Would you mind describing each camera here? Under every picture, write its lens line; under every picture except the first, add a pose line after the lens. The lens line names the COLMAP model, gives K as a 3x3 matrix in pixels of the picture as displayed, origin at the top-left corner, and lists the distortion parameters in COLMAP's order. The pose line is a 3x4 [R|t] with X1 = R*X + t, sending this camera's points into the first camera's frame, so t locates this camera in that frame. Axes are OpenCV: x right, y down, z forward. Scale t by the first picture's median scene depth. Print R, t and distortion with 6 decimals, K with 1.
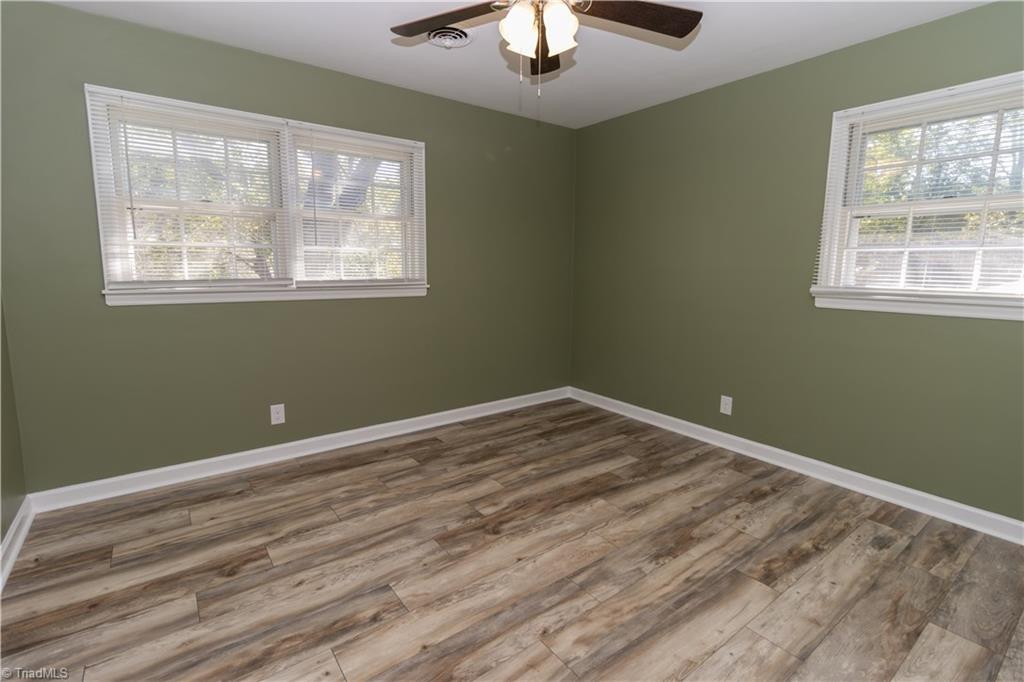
lens RADIAL K [[488.3, 0, 511.2], [0, 488.3, 326.8], [0, 0, 1]] dist [-0.001983, -0.000137]
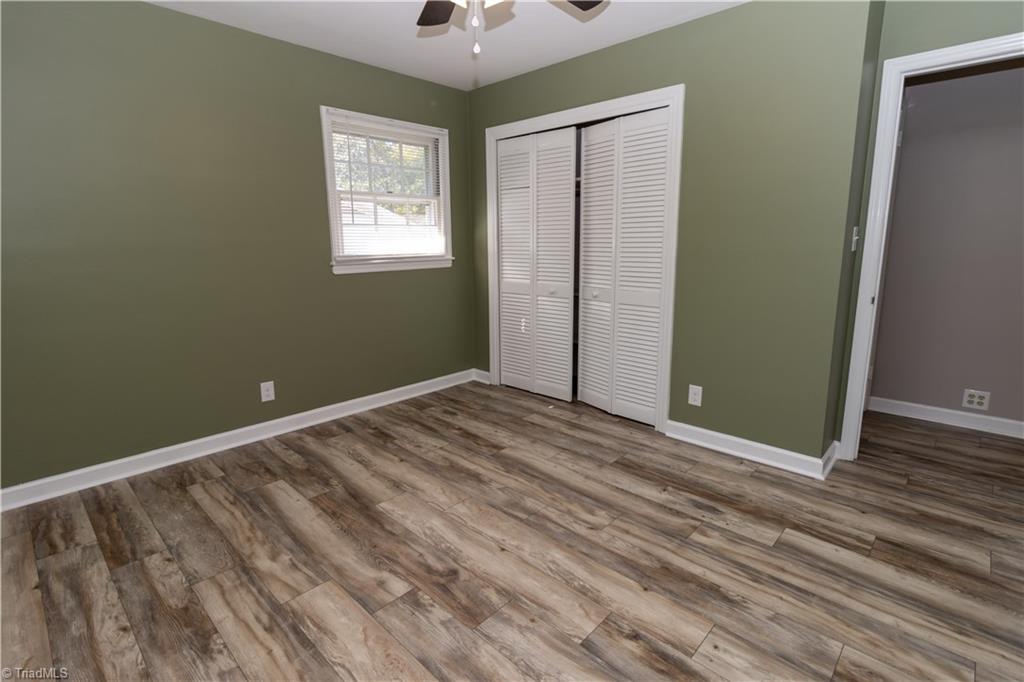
lens RADIAL K [[488.3, 0, 511.2], [0, 488.3, 326.8], [0, 0, 1]] dist [-0.001983, -0.000137]
pose [[-0.166828, -0.184285, 0.968611, -0.706965], [0.130354, 0.969633, 0.206931, -0.128033], [-0.977331, 0.160785, -0.137740, 0.873859]]
